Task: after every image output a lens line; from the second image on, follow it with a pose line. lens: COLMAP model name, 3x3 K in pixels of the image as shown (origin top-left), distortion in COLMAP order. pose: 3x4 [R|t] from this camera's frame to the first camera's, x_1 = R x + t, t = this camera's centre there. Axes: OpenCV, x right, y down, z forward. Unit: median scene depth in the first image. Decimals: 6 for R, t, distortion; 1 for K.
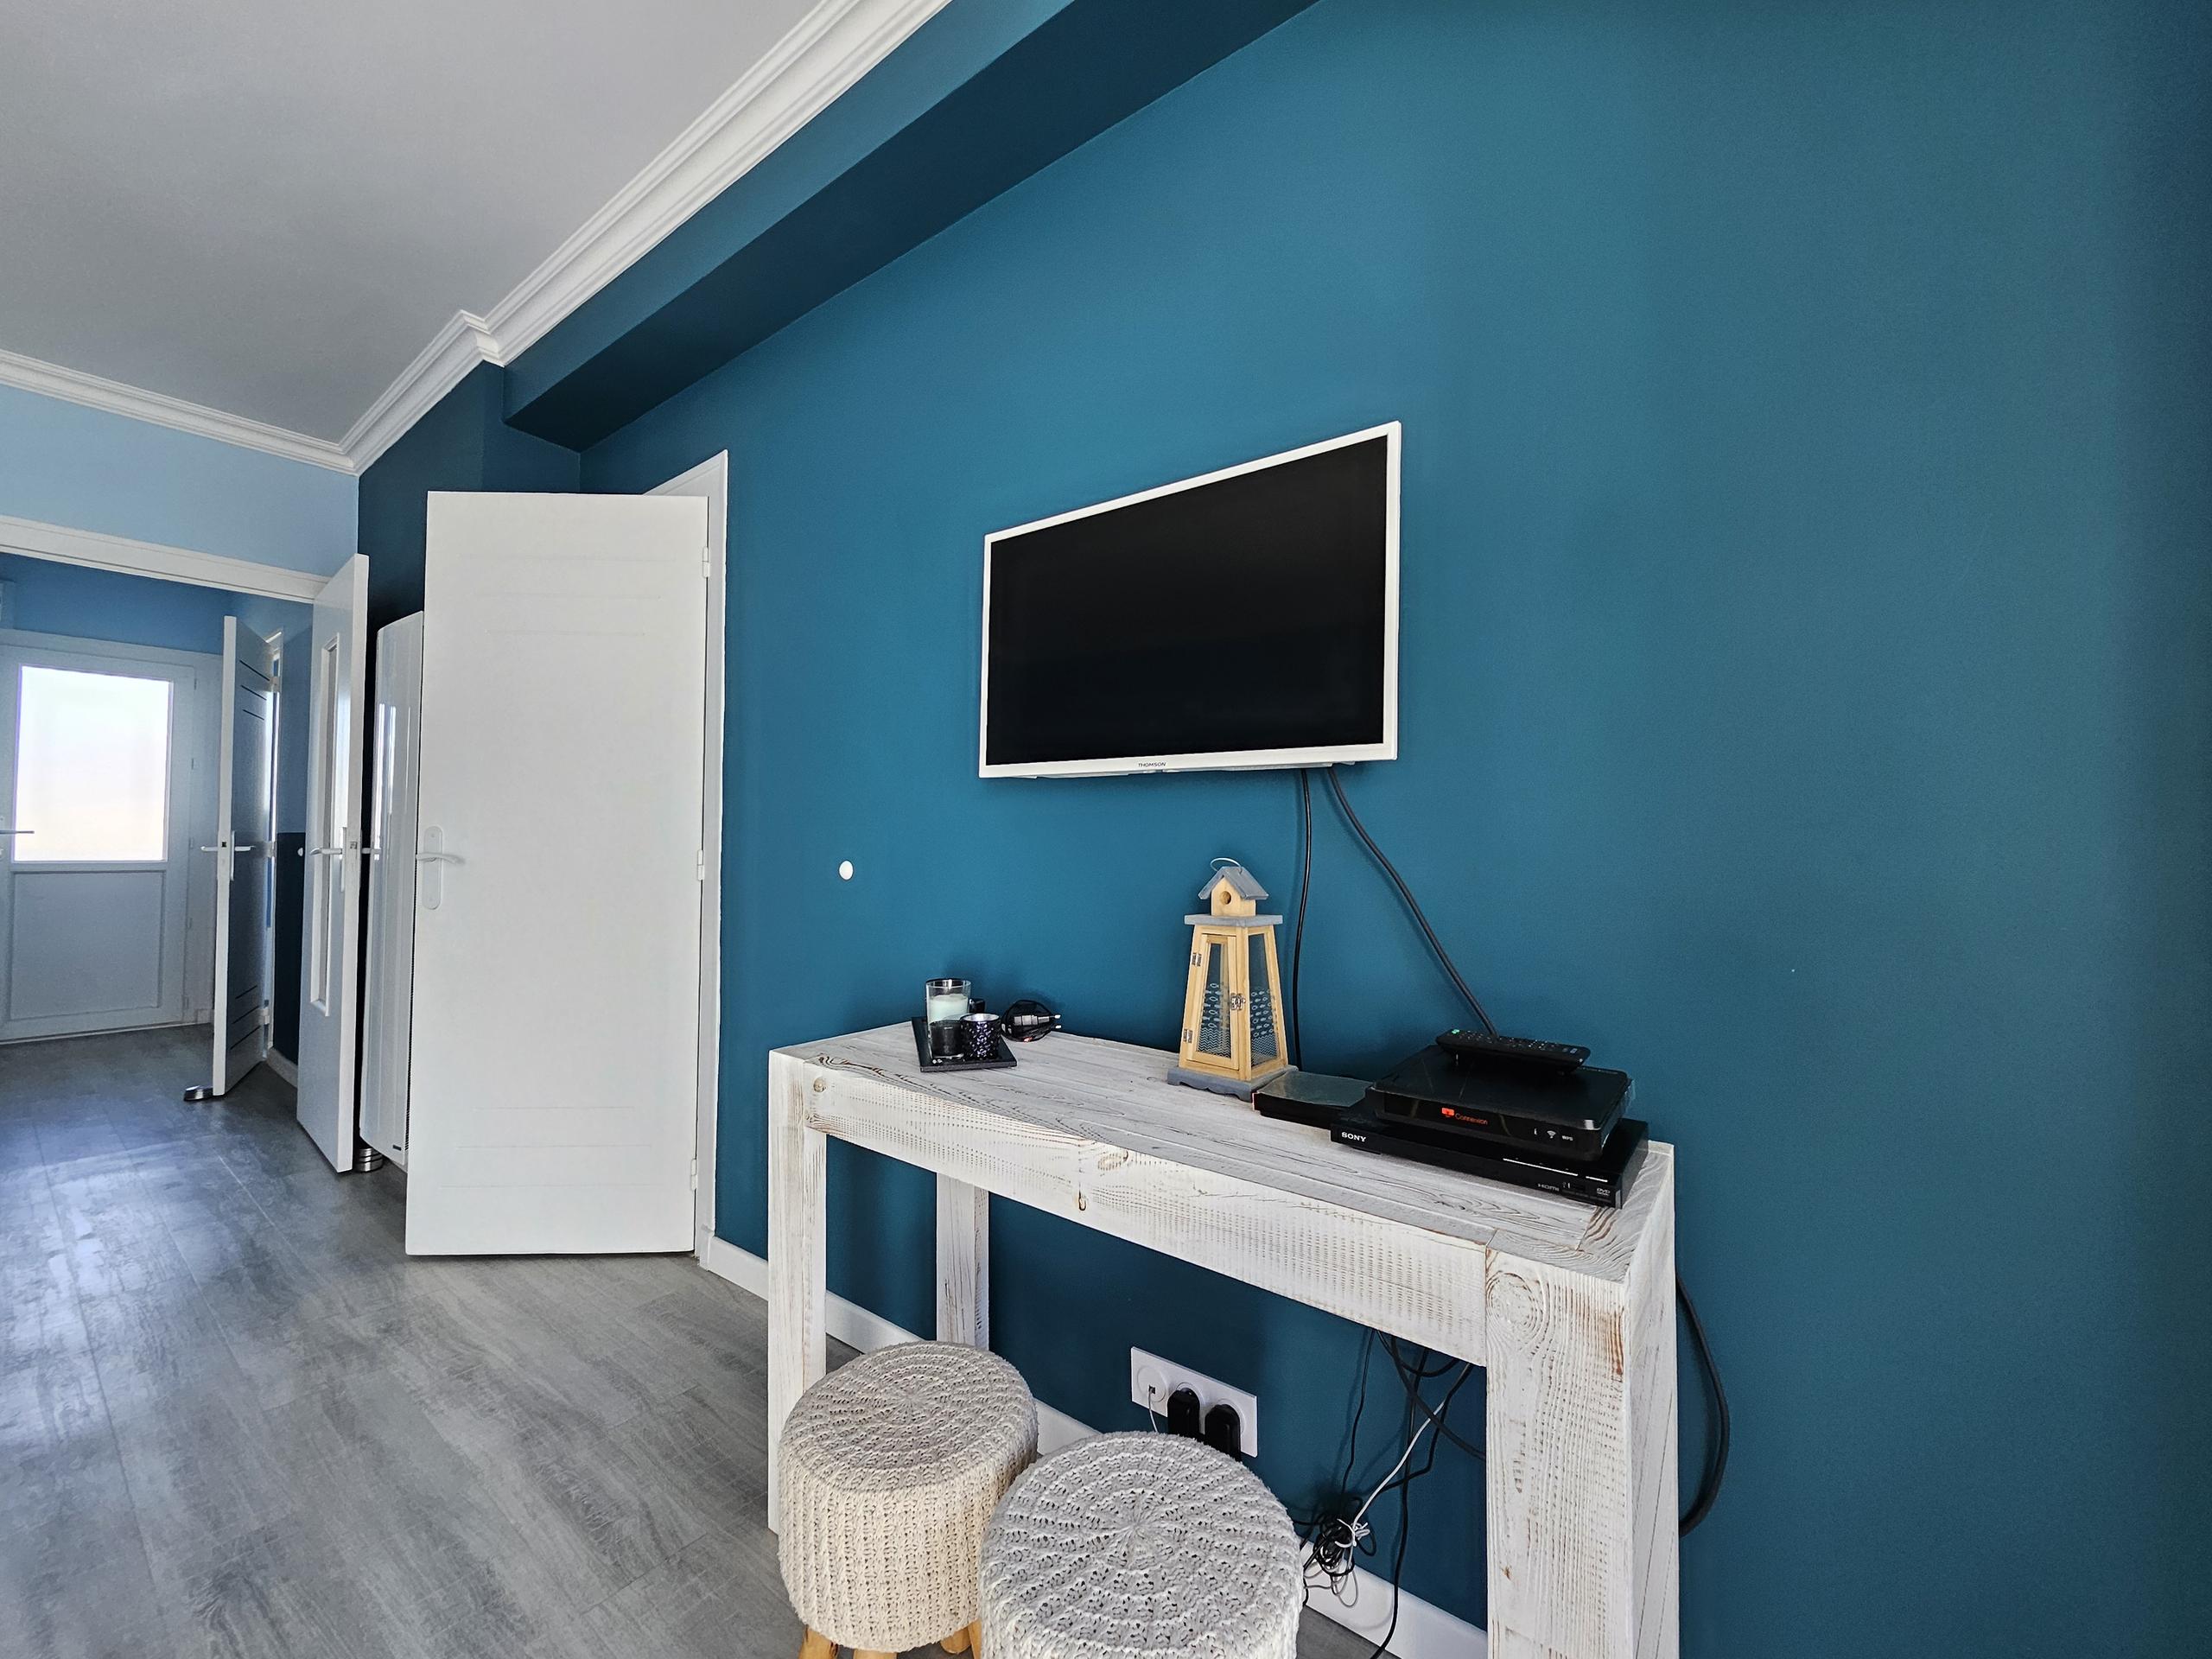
lens RADIAL K [[867.3, 0, 1108.6], [0, 867.3, 822.1], [0, 0, 1]] dist [0.007601, -0.003236]
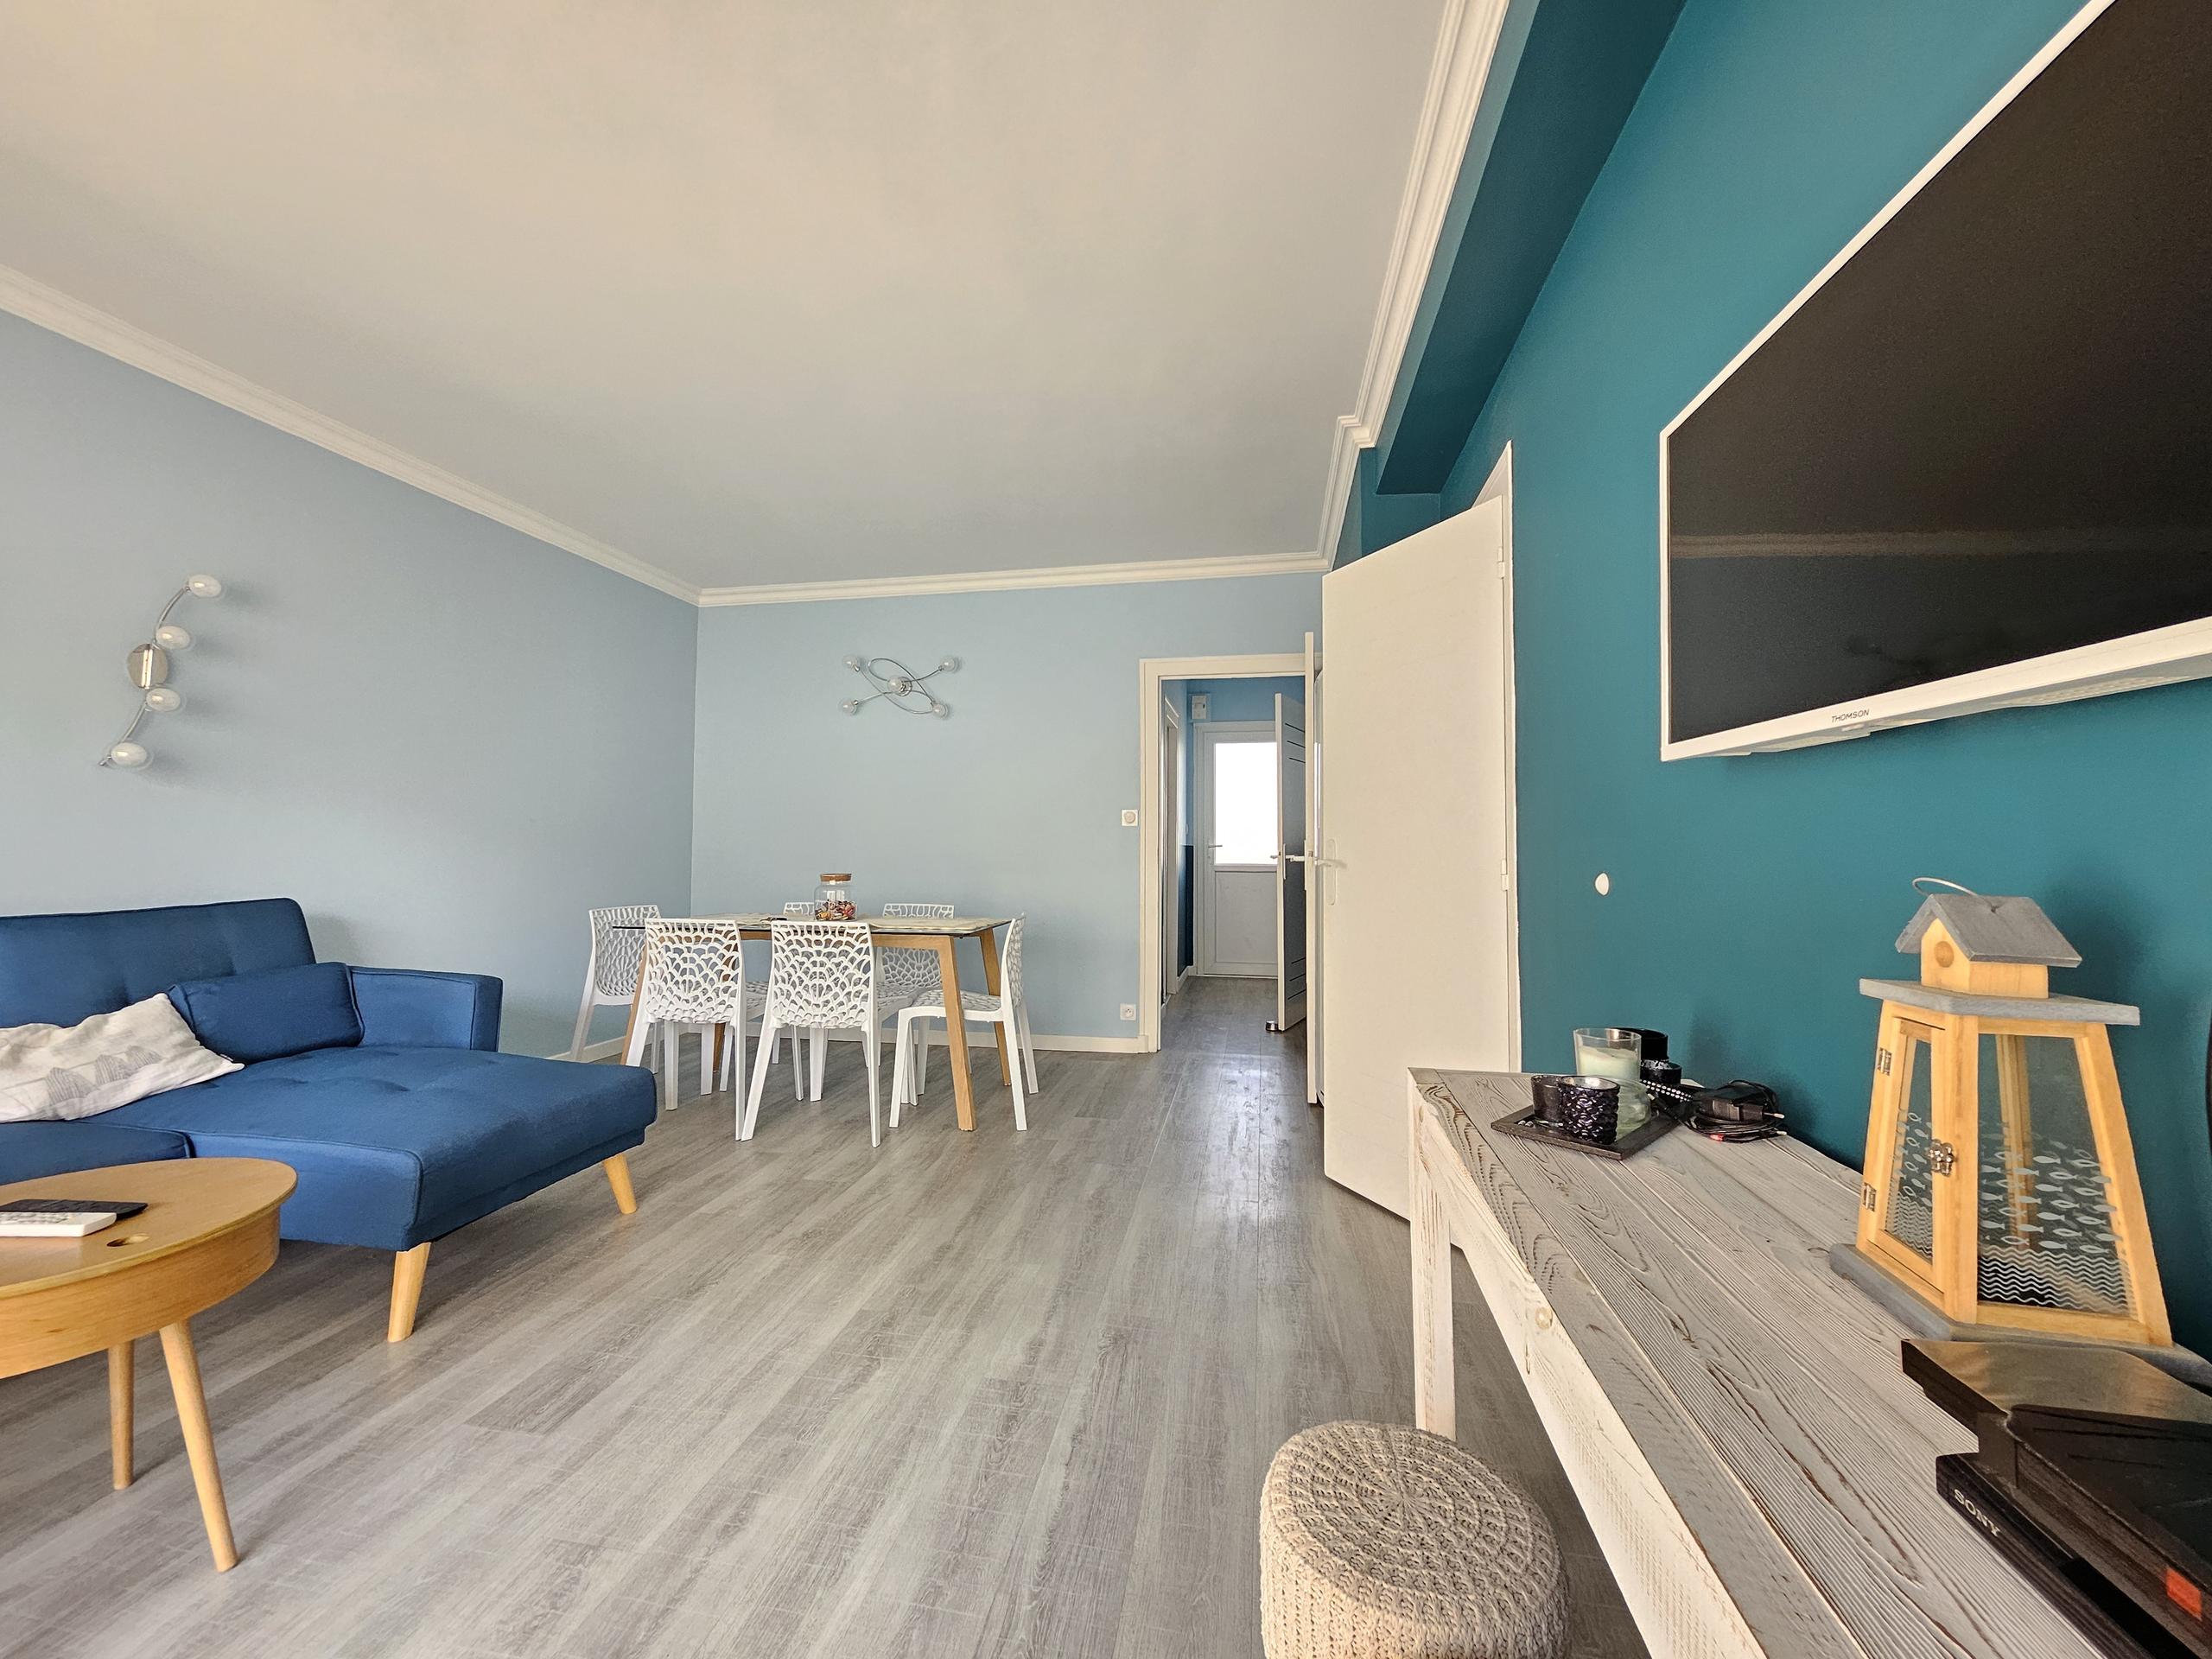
lens RADIAL K [[867.3, 0, 1096.2], [0, 867.3, 819.4], [0, 0, 1]] dist [0.007601, -0.003236]
pose [[0.443315, -0.035148, -0.895676, 0.361498], [0.022333, 0.999354, -0.028163, 0.008977], [0.896088, -0.007518, 0.443814, 0.295300]]
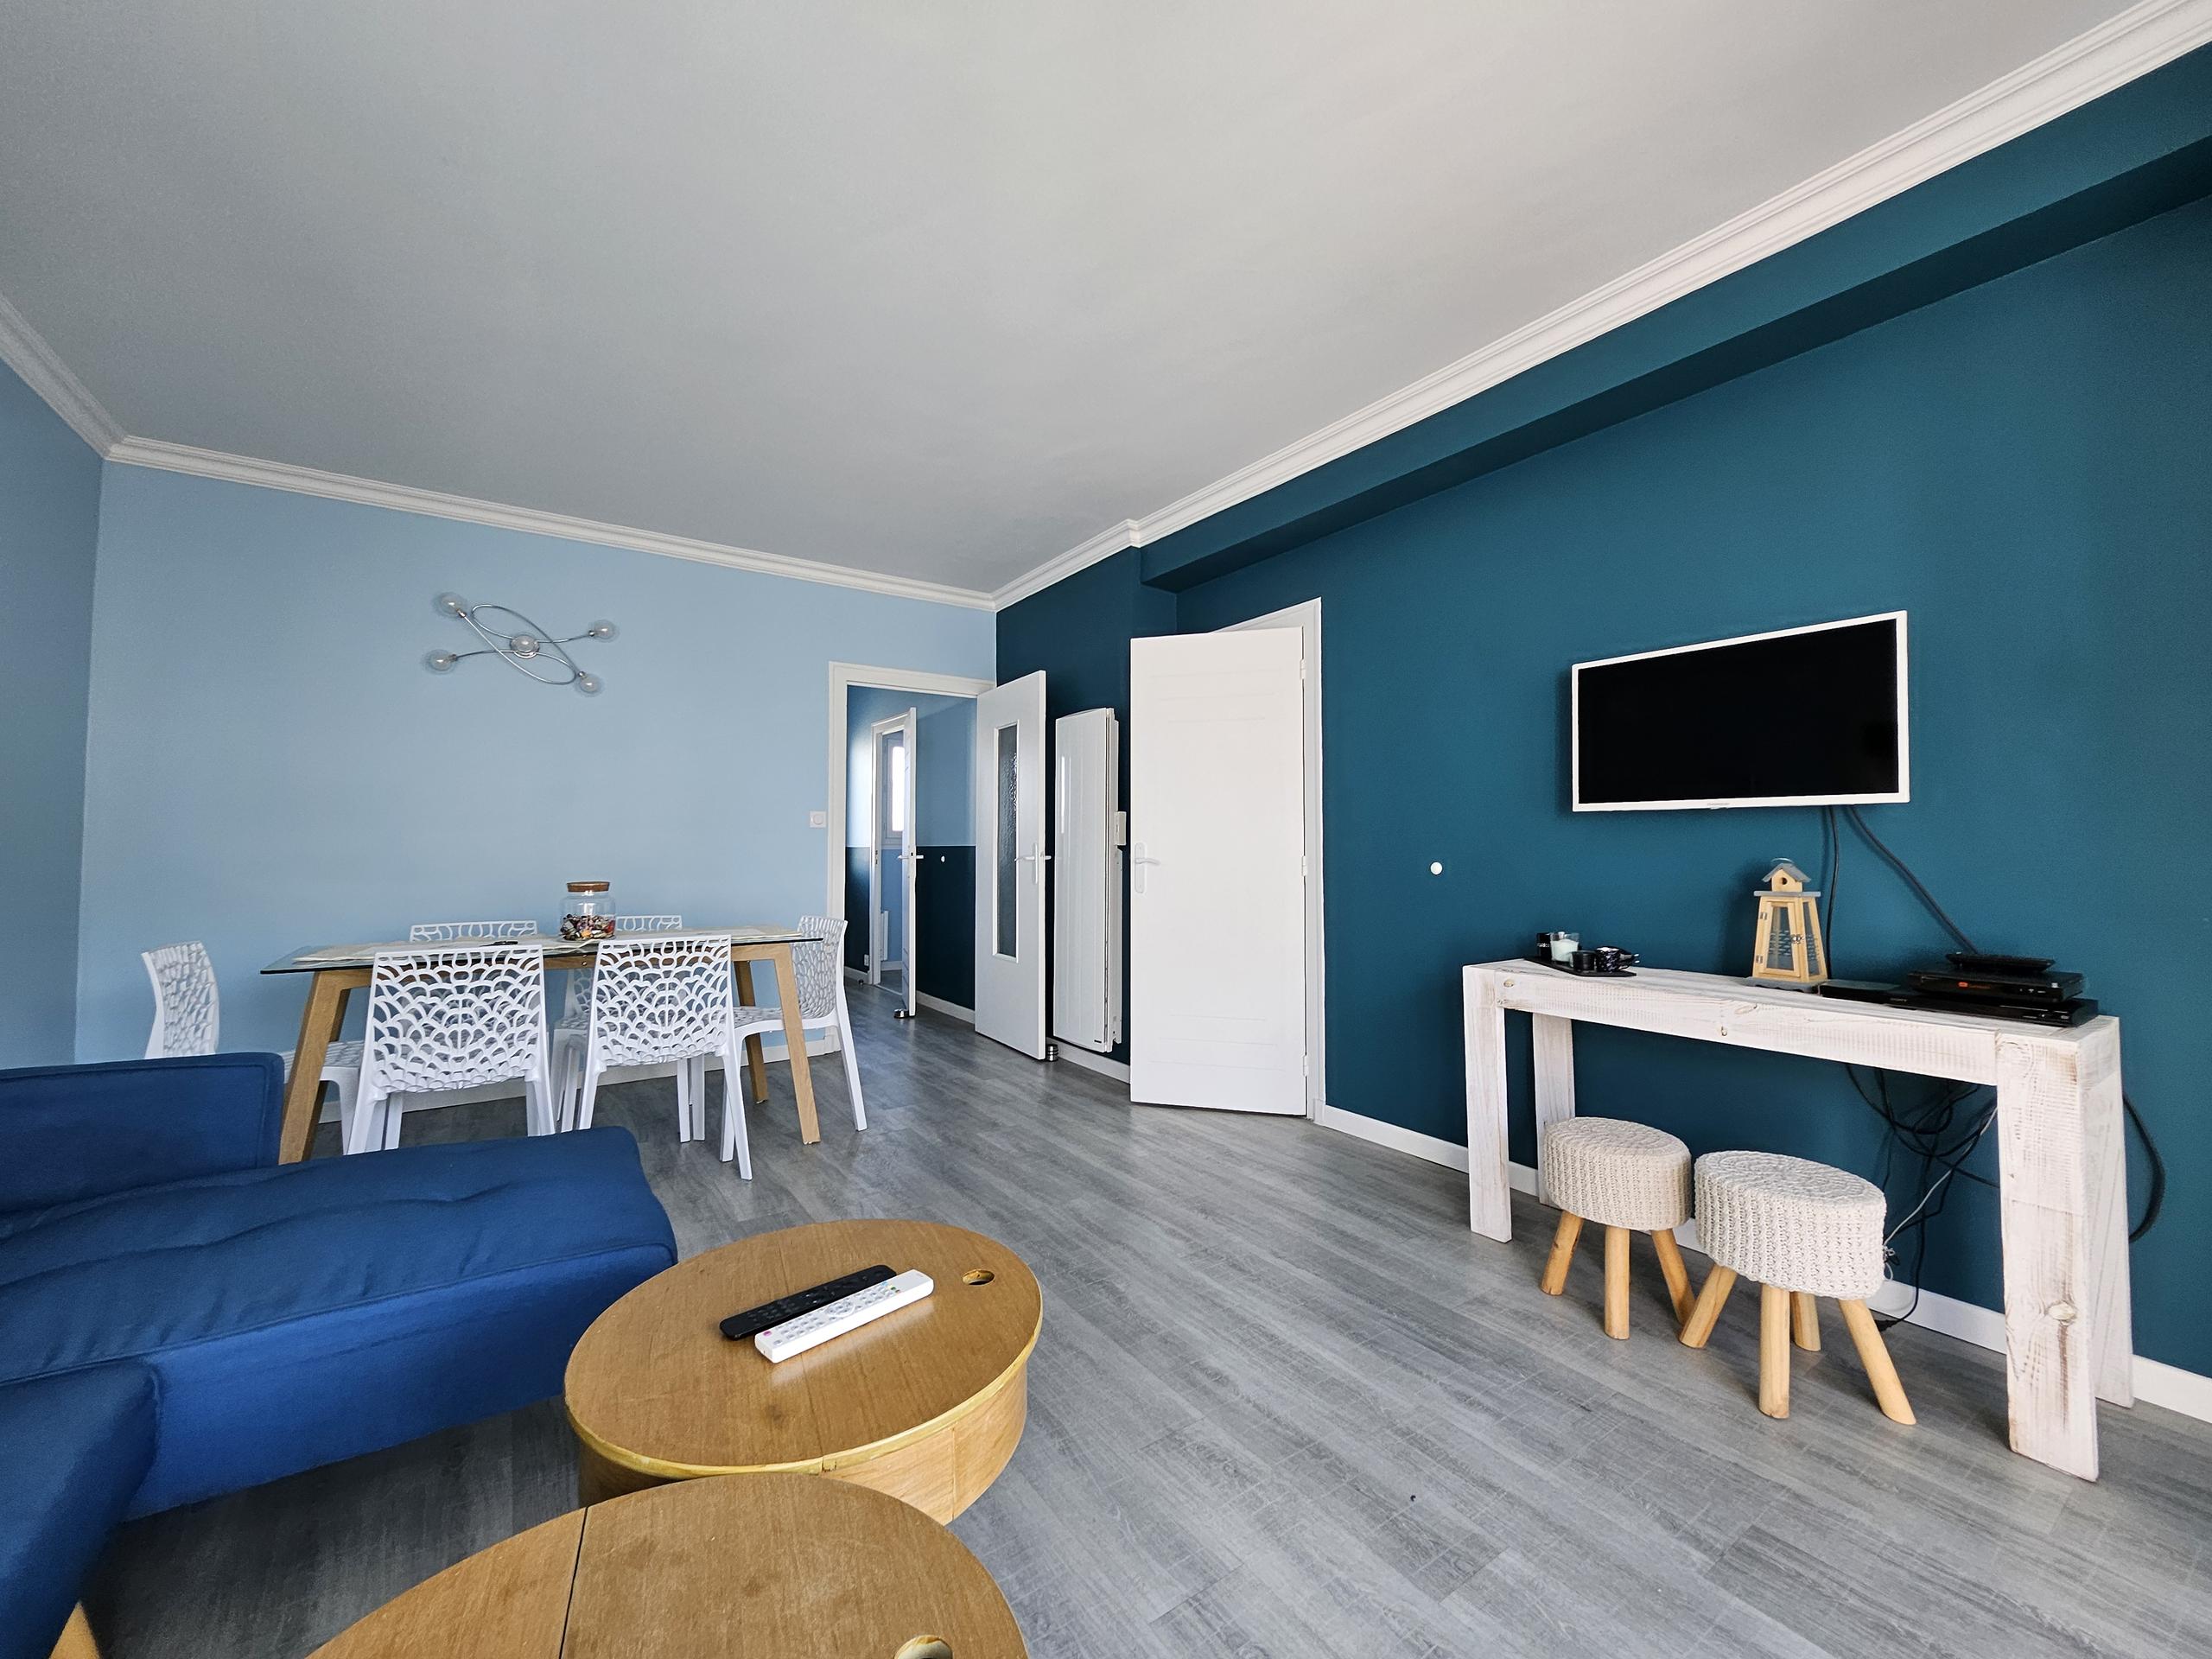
lens RADIAL K [[867.3, 0, 1102.7], [0, 867.3, 819.3], [0, 0, 1]] dist [0.007601, -0.003236]
pose [[0.948064, -0.017956, -0.317573, -0.575825], [0.014456, 0.999806, -0.013375, -0.032086], [0.317752, 0.008089, 0.948139, -1.046030]]
